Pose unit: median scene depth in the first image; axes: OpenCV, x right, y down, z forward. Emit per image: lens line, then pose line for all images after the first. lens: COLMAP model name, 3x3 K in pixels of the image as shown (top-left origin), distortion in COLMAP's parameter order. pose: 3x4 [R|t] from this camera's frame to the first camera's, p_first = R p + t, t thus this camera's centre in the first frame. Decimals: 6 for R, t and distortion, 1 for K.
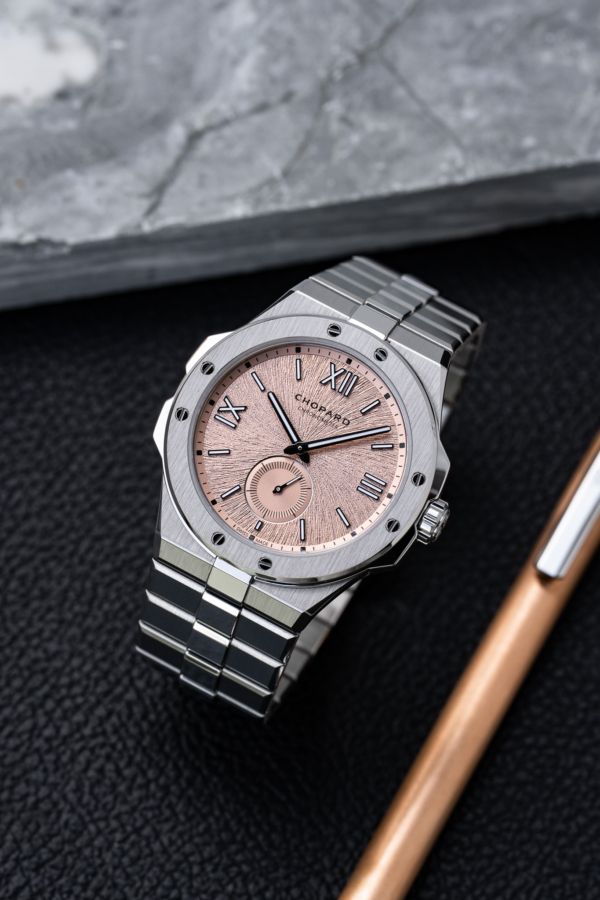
lens RADIAL K [[4077.3, 0, 283.2], [0, 4077.3, 468.3], [0, 0, 1]] dist [1.809000, -22.469950]
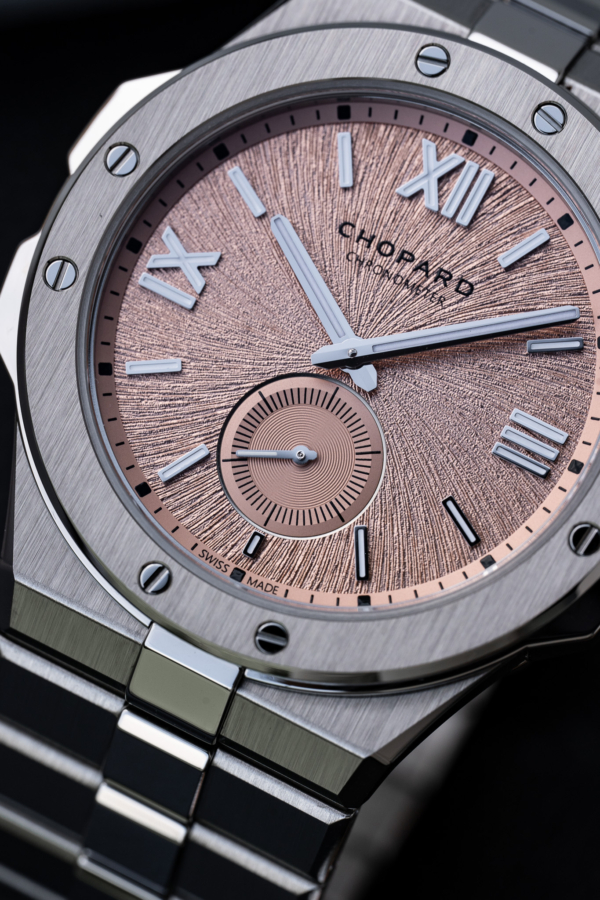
lens RADIAL K [[5532.9, 0, 299.7], [0, 5532.9, 501.0], [0, 0, 1]] dist [2.216073, -29.953422]
pose [[0.999871, -0.014661, 0.006623, -0.005013], [0.014721, 0.999850, -0.009129, 0.014752], [-0.006488, 0.009225, 0.999936, 0.446220]]
